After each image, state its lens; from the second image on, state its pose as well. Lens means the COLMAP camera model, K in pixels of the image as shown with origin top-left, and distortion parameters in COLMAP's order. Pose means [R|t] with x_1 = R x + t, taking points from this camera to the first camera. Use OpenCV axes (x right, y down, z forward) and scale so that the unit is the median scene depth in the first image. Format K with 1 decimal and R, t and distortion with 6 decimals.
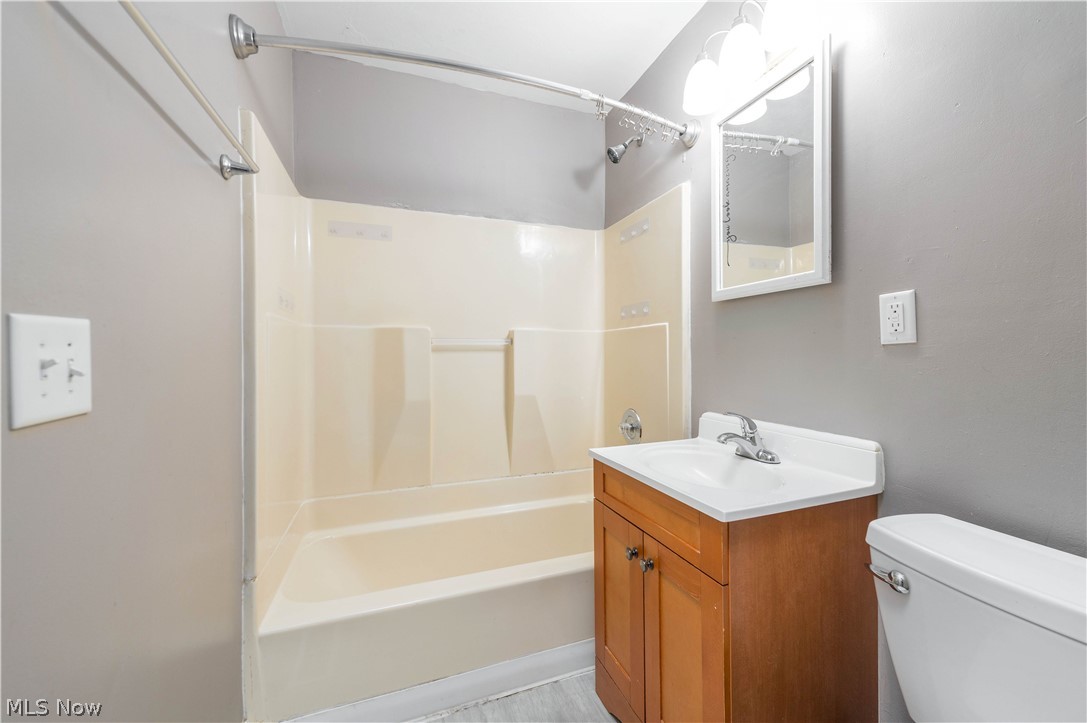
lens RADIAL K [[426.5, 0, 557.8], [0, 426.5, 360.5], [0, 0, 1]] dist [0.018865, -0.006543]
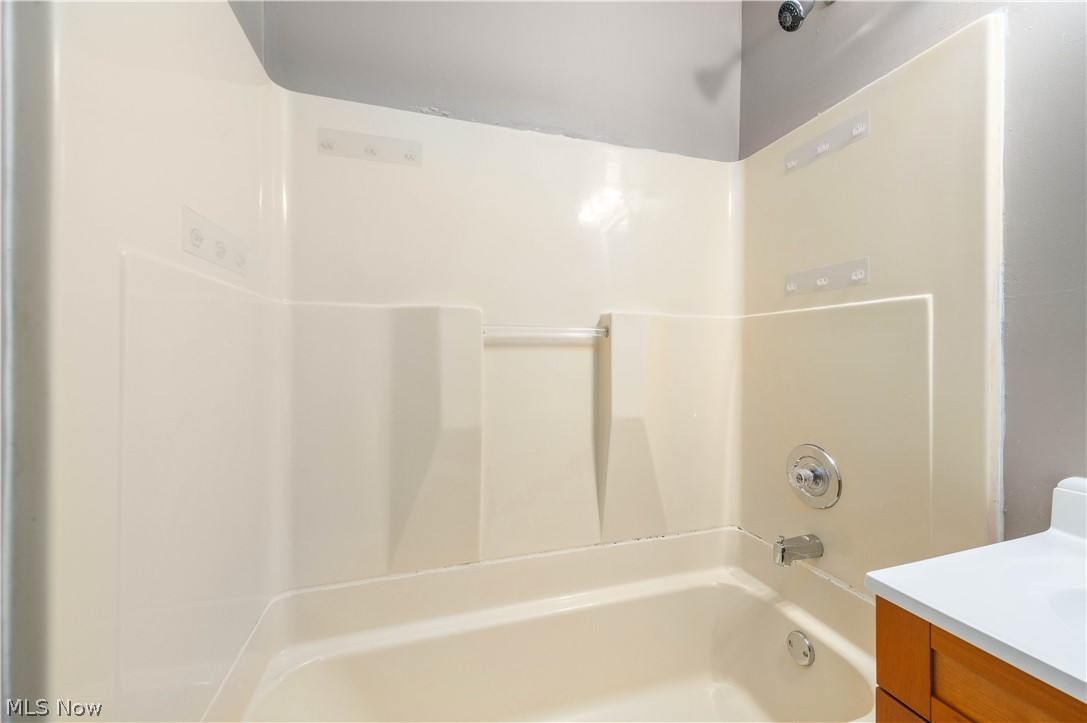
lens RADIAL K [[429.1, 0, 558.1], [0, 429.1, 356.2], [0, 0, 1]] dist [0.015845, -0.003965]
pose [[0.998315, 0.006664, -0.057644, -0.150566], [-0.006841, 0.999972, -0.002874, -0.006398], [0.057623, 0.003263, 0.998333, 0.384139]]
